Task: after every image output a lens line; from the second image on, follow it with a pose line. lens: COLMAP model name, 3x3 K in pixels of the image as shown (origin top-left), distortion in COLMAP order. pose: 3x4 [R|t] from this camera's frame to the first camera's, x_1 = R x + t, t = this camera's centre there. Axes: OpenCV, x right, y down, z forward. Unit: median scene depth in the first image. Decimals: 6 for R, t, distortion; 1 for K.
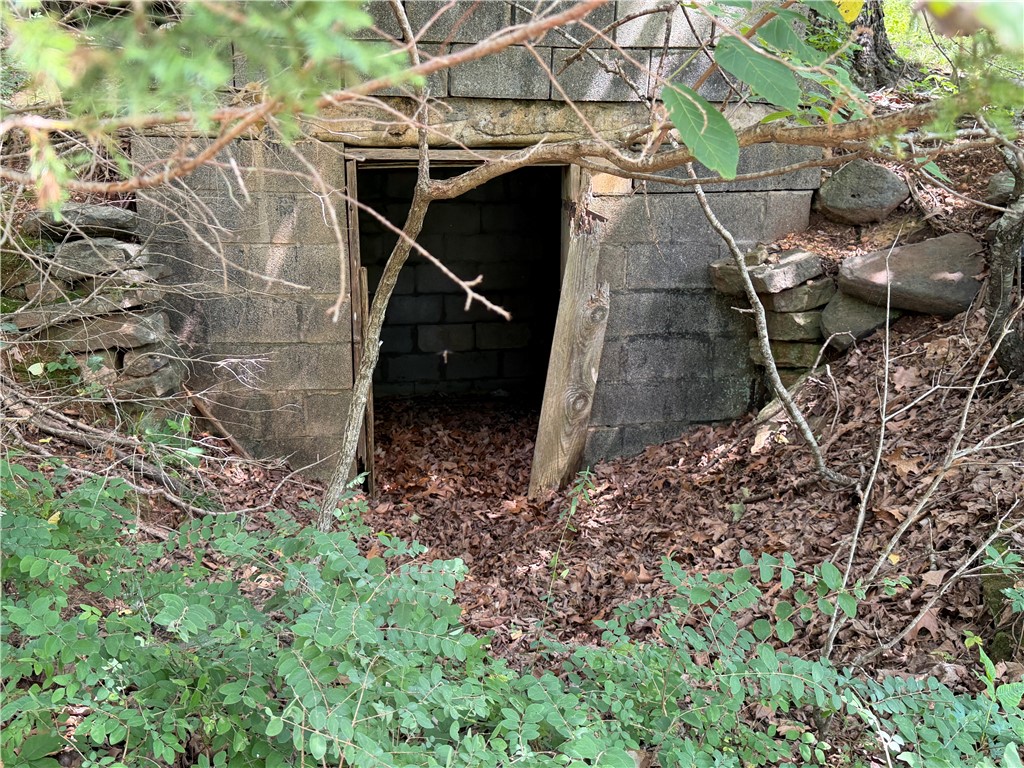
lens RADIAL K [[1044.7, 0, 511.9], [0, 1044.7, 384.6], [0, 0, 1]] dist [0.115307, 0.000000]
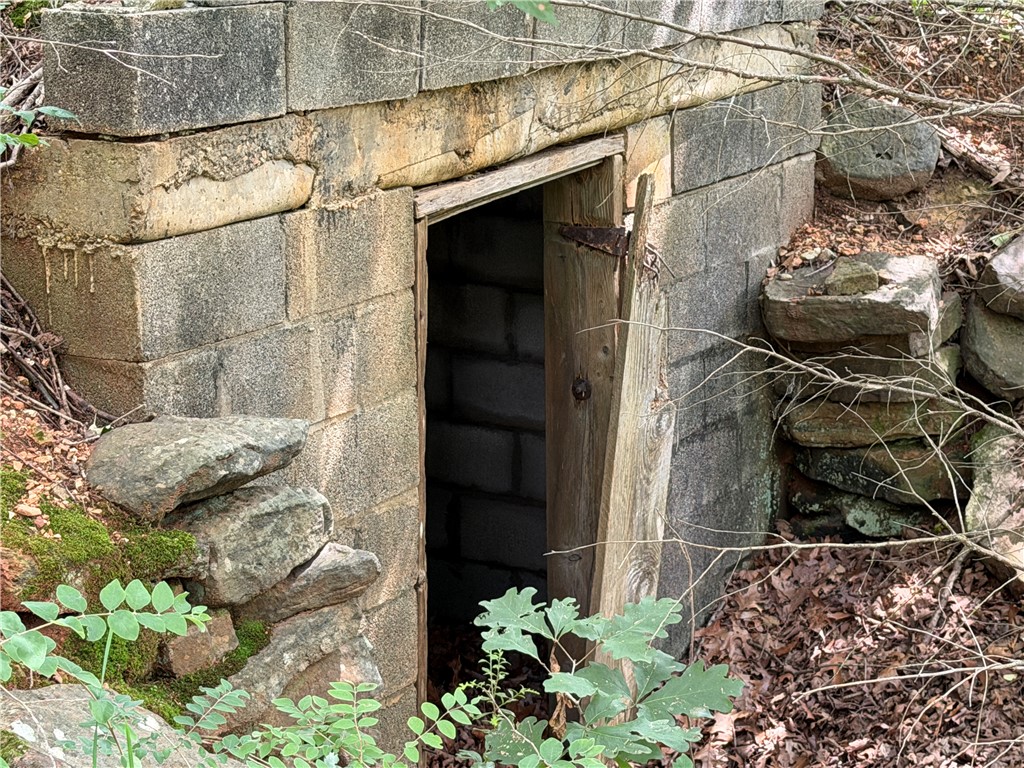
lens RADIAL K [[2354.8, 0, 512.0], [0, 2354.8, 384.0], [0, 0, 1]] dist [-0.059669, 0.000000]
pose [[0.653375, -0.196167, 0.731177, -0.857433], [0.195934, 0.976753, 0.086967, -0.206333], [-0.731239, 0.086441, 0.676622, 0.220885]]
